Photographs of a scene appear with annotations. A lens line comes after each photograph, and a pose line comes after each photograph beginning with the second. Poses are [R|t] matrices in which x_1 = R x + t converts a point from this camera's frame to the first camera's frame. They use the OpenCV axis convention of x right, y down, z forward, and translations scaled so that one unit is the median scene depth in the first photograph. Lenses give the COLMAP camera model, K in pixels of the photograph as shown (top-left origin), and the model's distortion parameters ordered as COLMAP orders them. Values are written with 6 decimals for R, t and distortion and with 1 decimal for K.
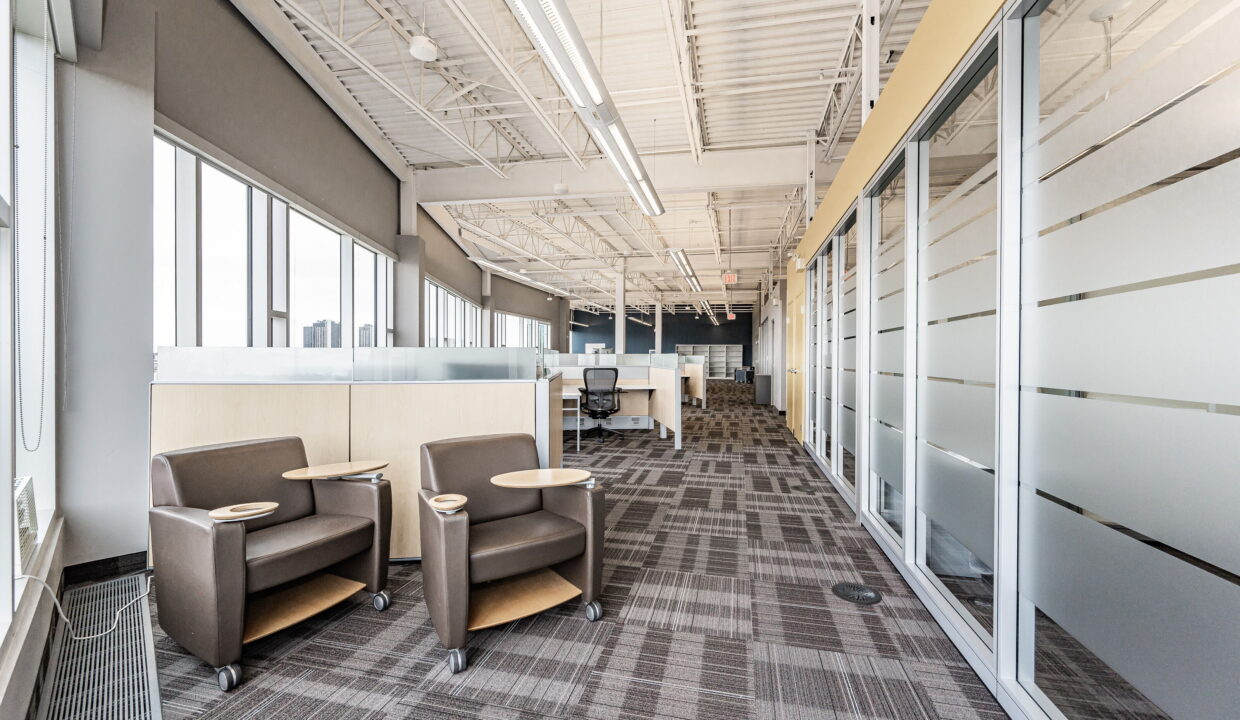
lens RADIAL K [[498.1, 0, 622.9], [0, 498.1, 356.6], [0, 0, 1]] dist [0.000227, 0.000178]
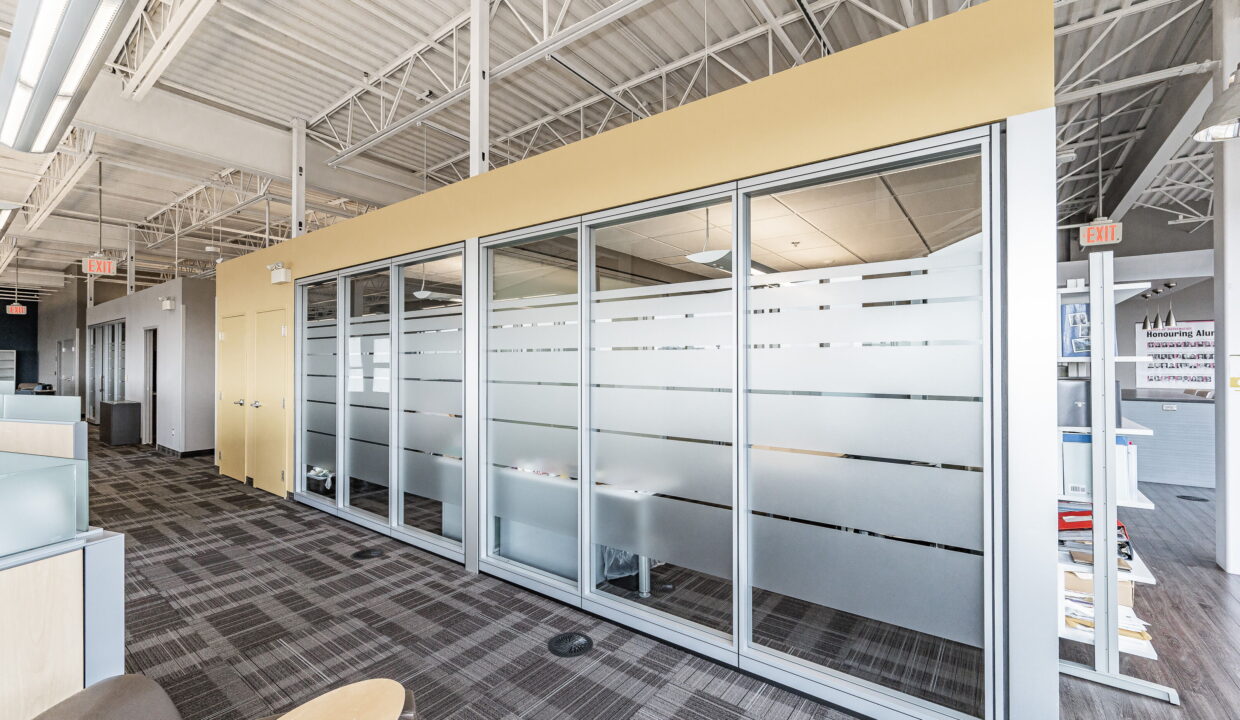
lens RADIAL K [[498.1, 0, 619.3], [0, 498.1, 357.8], [0, 0, 1]] dist [0.000227, 0.000178]
pose [[0.419903, -0.006139, 0.907548, -0.300959], [0.012374, 0.999923, 0.001039, -0.088641], [-0.907485, 0.010793, 0.419947, 0.316865]]
